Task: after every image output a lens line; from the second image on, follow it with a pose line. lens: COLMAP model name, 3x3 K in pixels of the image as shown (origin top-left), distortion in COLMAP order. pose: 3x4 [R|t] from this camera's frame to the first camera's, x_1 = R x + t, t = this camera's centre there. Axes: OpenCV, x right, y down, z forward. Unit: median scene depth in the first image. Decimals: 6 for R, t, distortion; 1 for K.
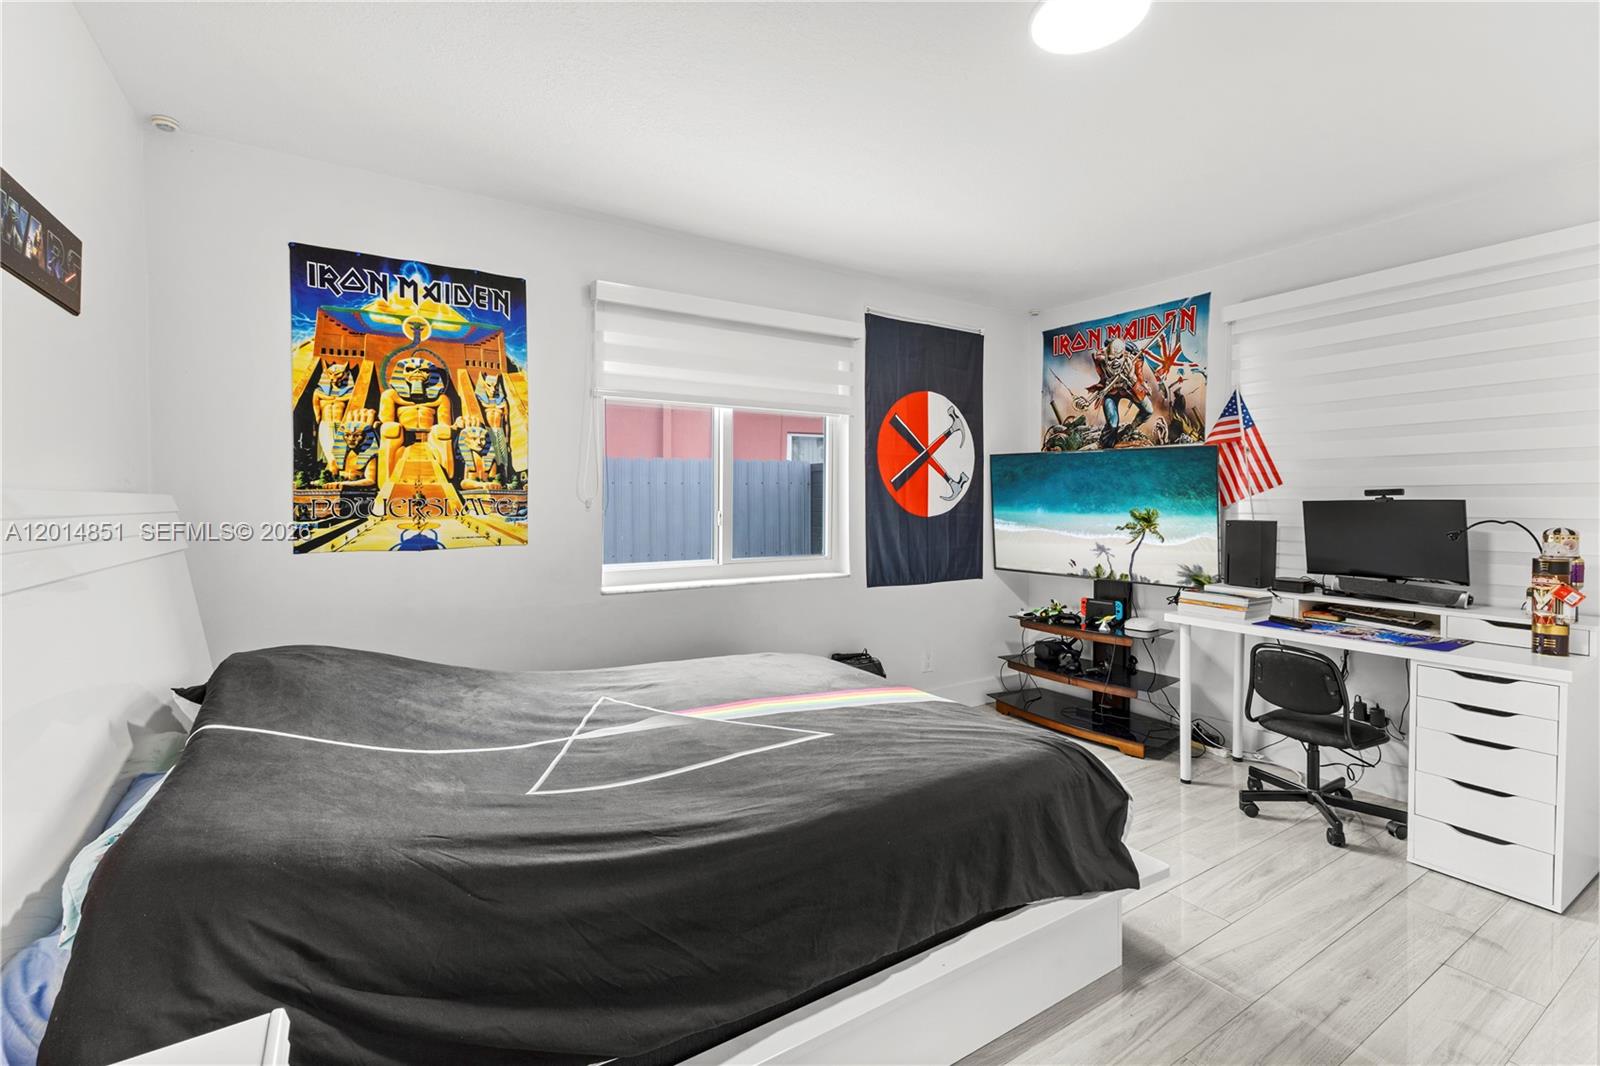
lens RADIAL K [[702.3, 0, 800.5], [0, 702.3, 511.3], [0, 0, 1]] dist [0.006541, 0.000778]
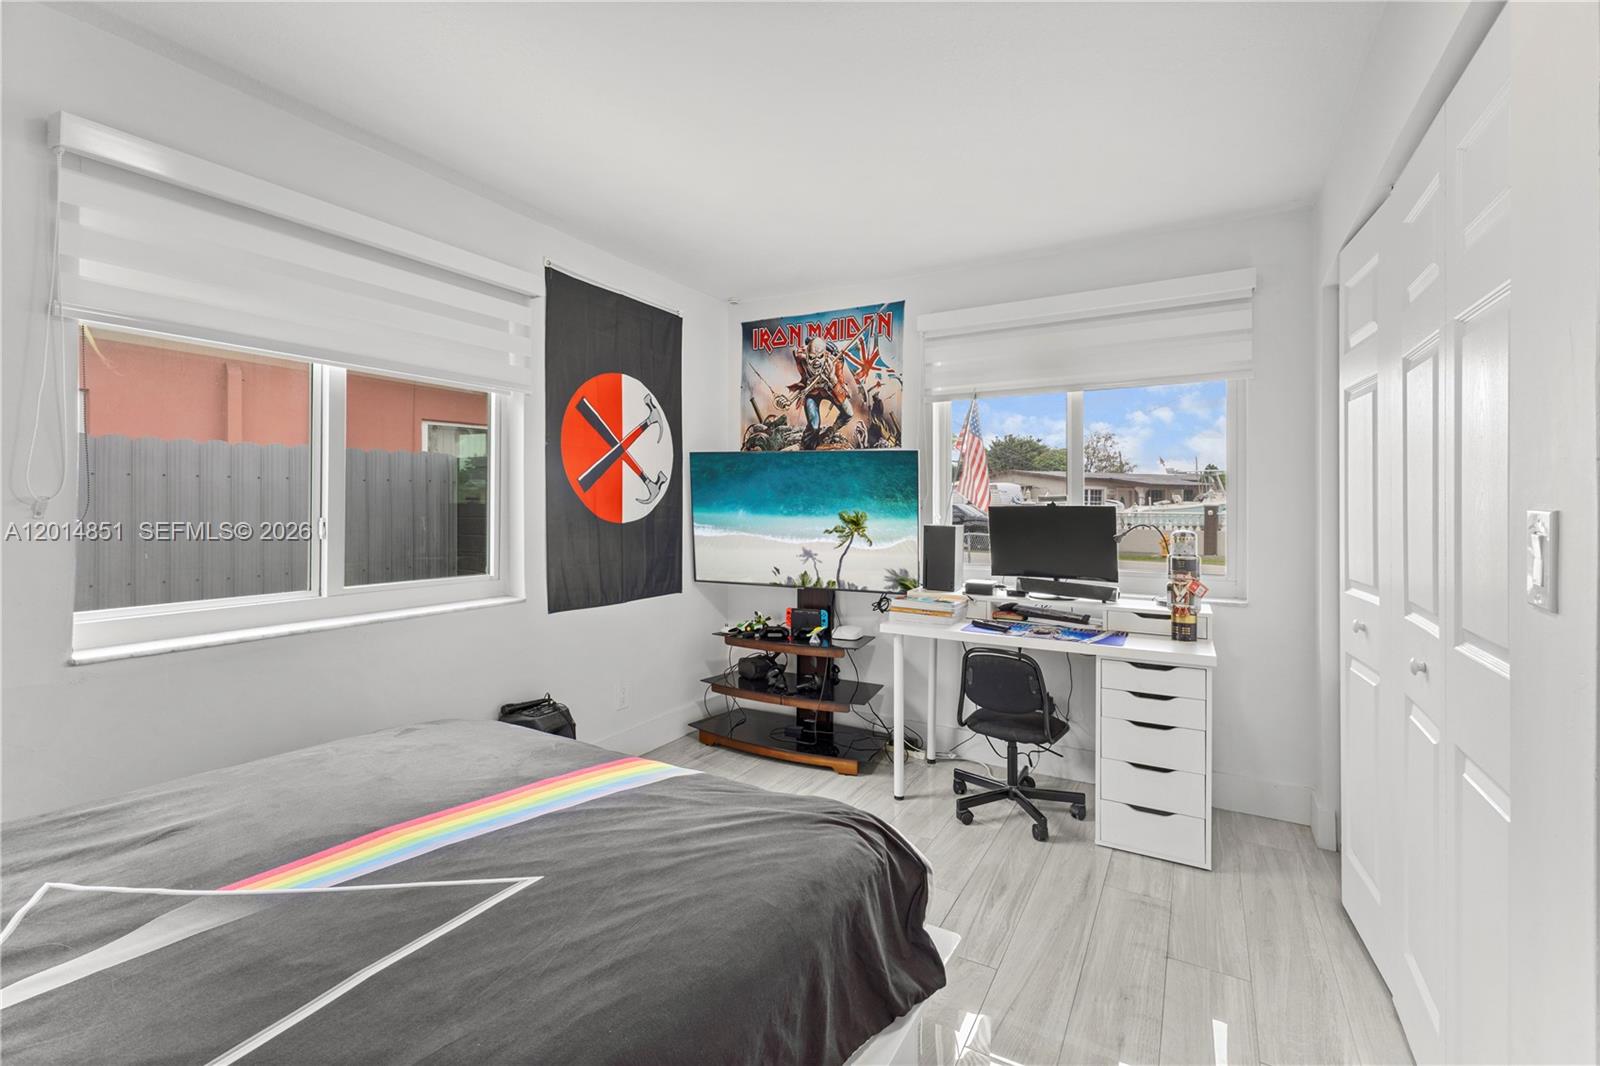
lens RADIAL K [[702.3, 0, 800.5], [0, 702.3, 511.3], [0, 0, 1]] dist [0.006541, 0.000778]
pose [[0.885867, 0.001181, 0.463938, -0.020559], [0.000983, 0.999990, -0.004423, -0.002399], [-0.463938, 0.004374, 0.885857, 0.170493]]
